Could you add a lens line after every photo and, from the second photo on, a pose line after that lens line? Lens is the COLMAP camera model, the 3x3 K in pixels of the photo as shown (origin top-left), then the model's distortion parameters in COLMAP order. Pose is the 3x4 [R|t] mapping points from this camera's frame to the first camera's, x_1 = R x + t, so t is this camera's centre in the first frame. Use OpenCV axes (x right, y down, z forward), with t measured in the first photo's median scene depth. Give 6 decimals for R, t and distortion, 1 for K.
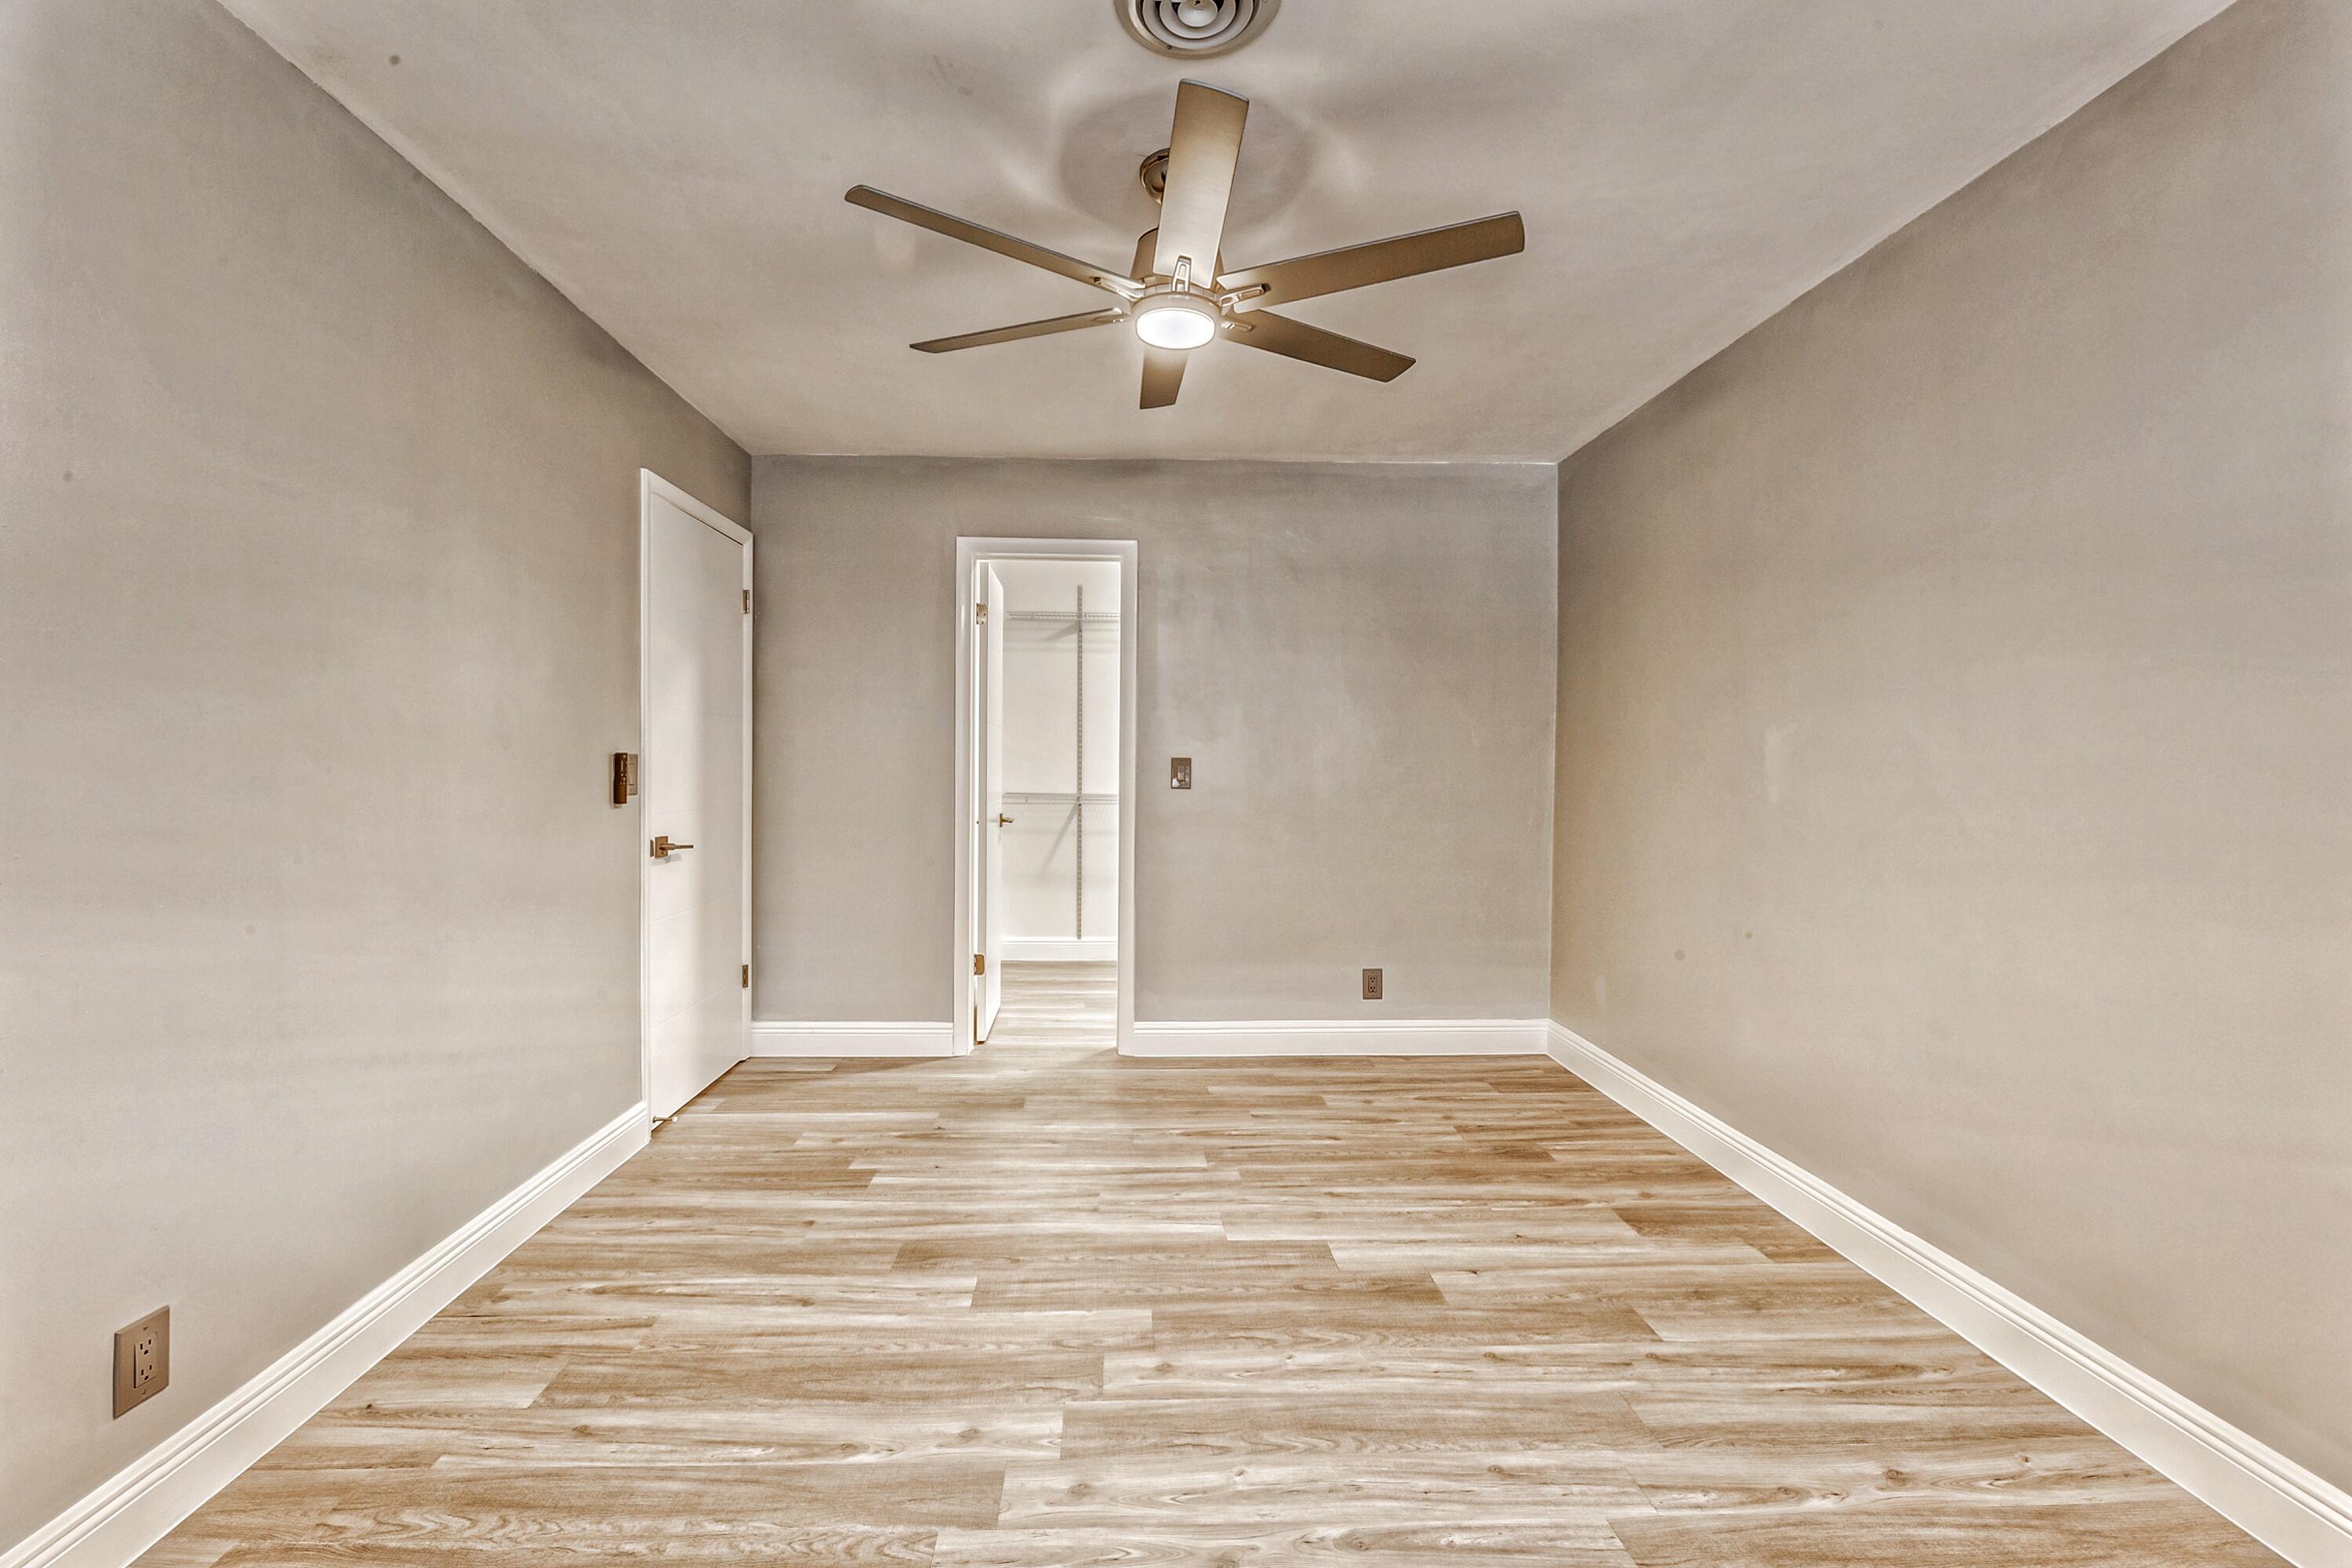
lens RADIAL K [[961.8, 0, 1158.3], [0, 961.8, 780.6], [0, 0, 1]] dist [0.002069, -0.000029]
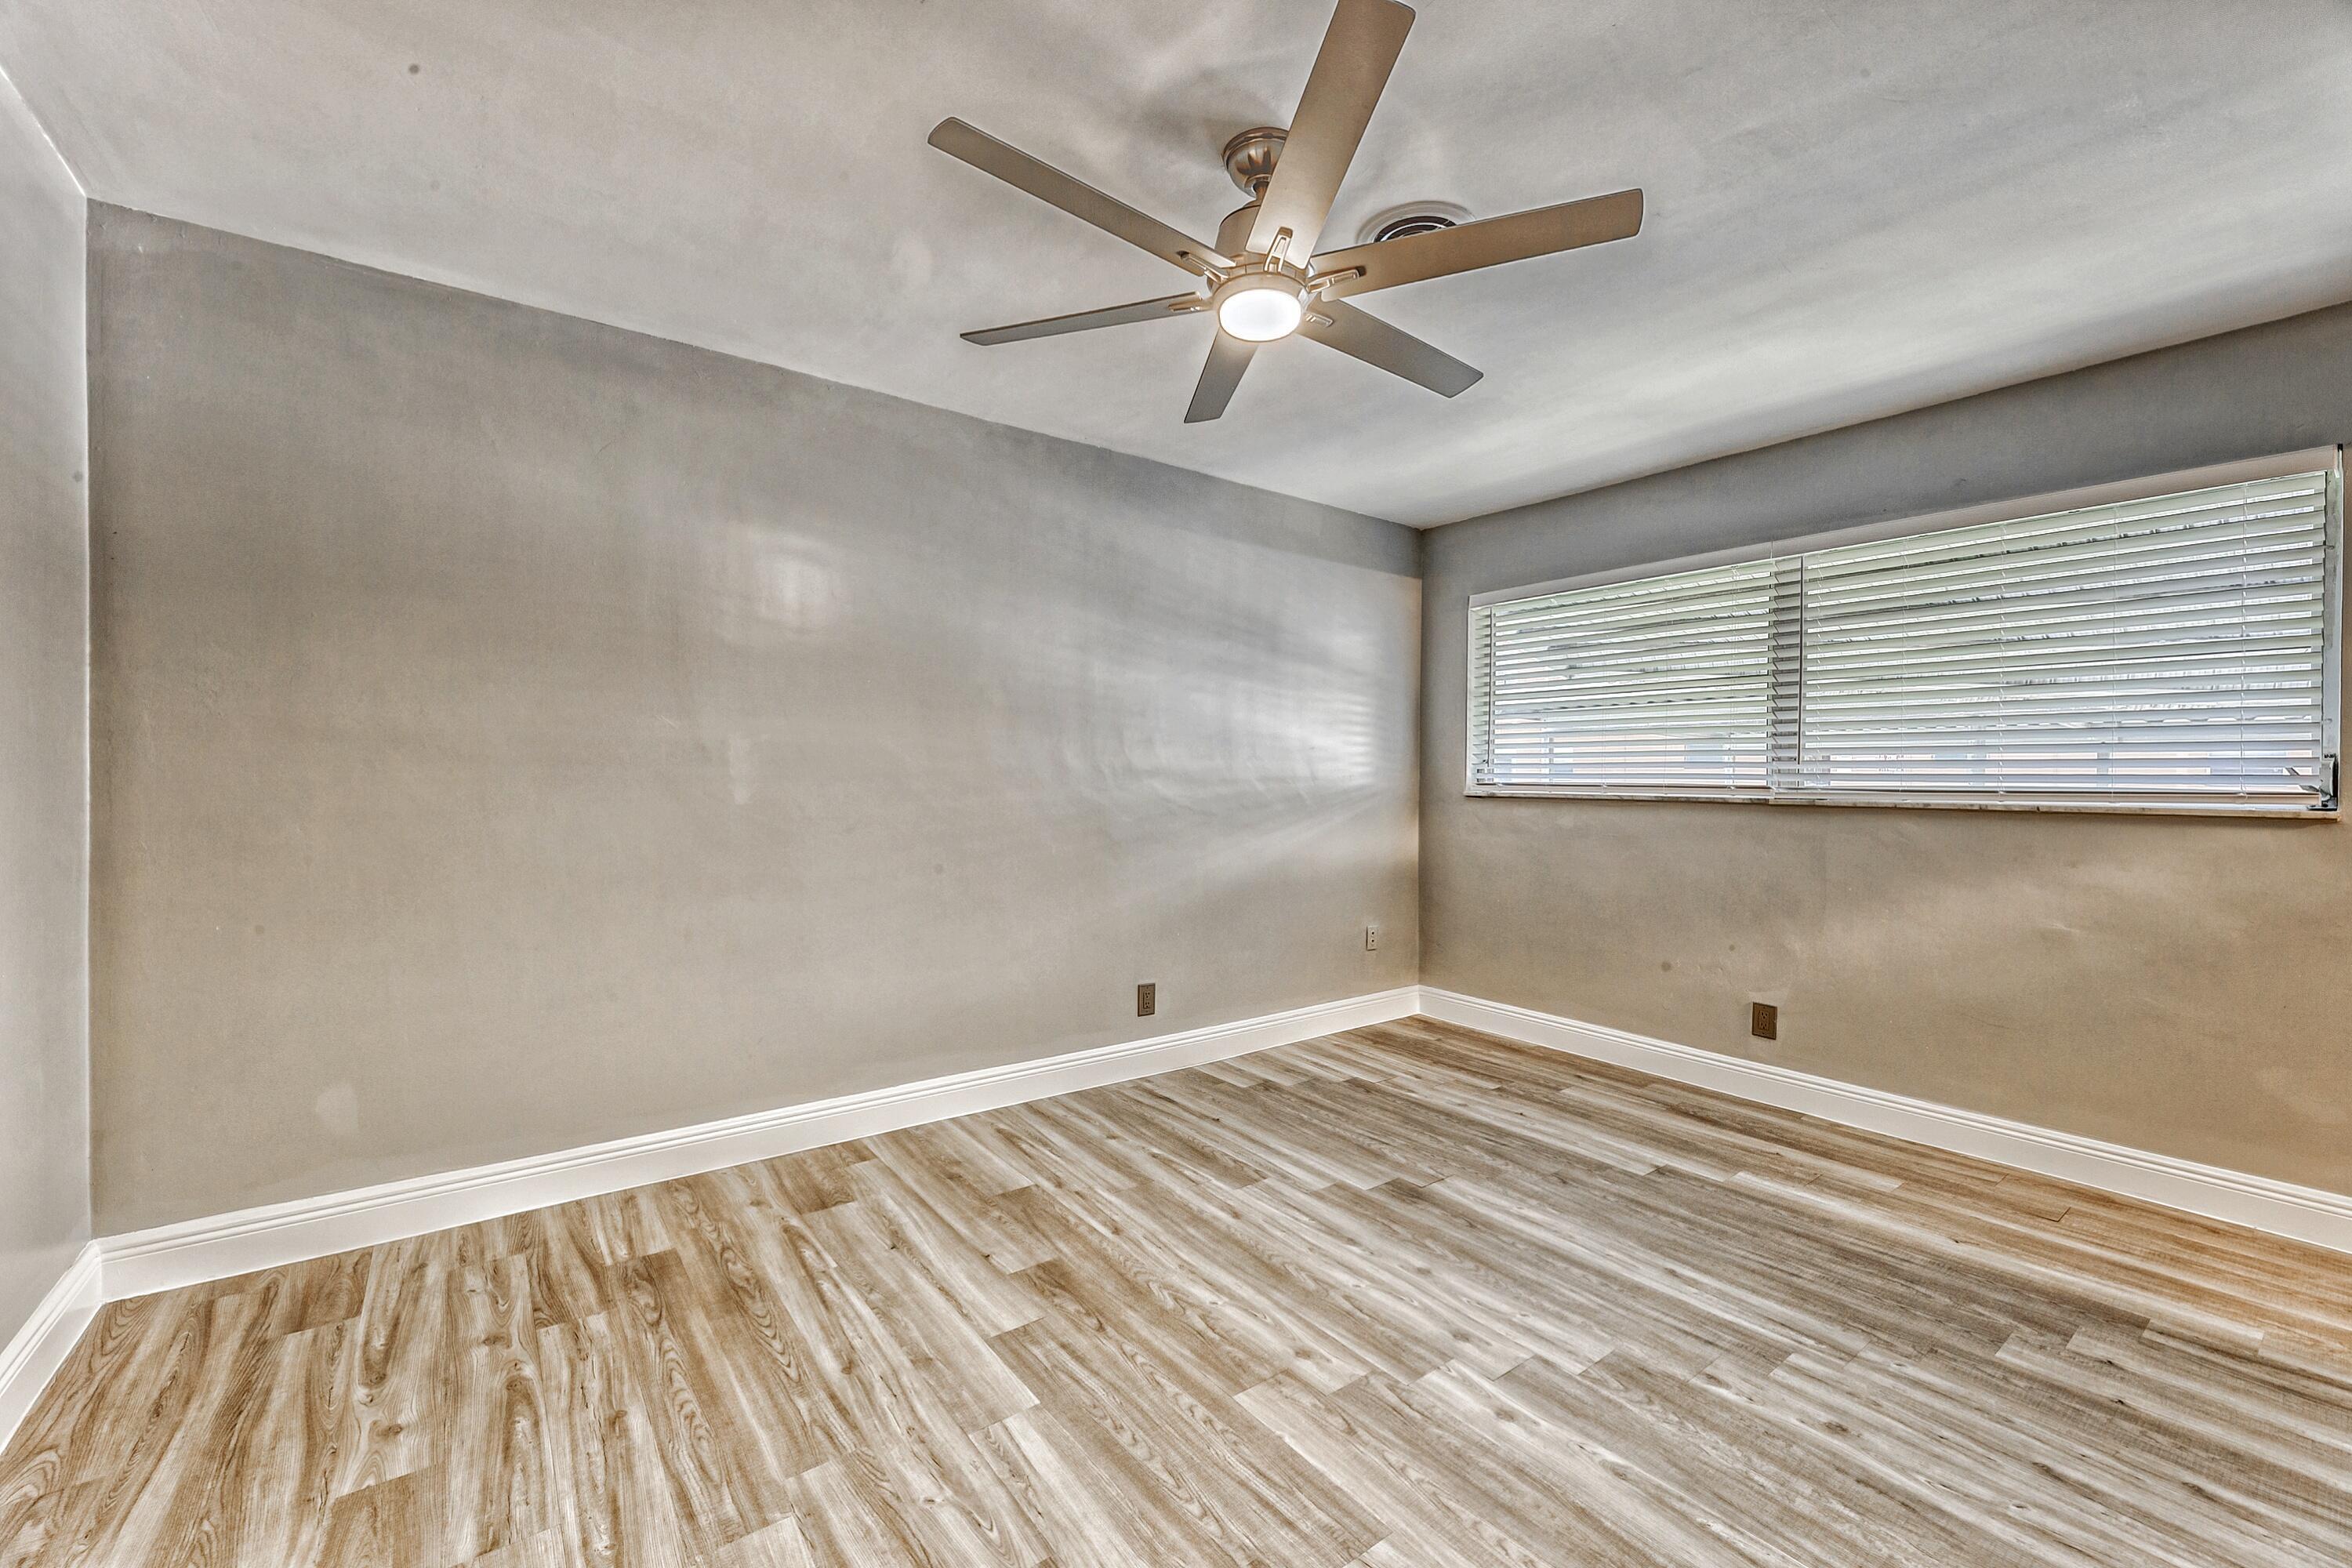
lens RADIAL K [[961.8, 0, 1163.4], [0, 961.8, 788.3], [0, 0, 1]] dist [0.002069, -0.000029]
pose [[-0.557398, -0.021457, 0.829968, -0.719306], [0.001840, 0.999632, 0.027079, -0.029365], [-0.830244, 0.016621, -0.557153, 1.601529]]
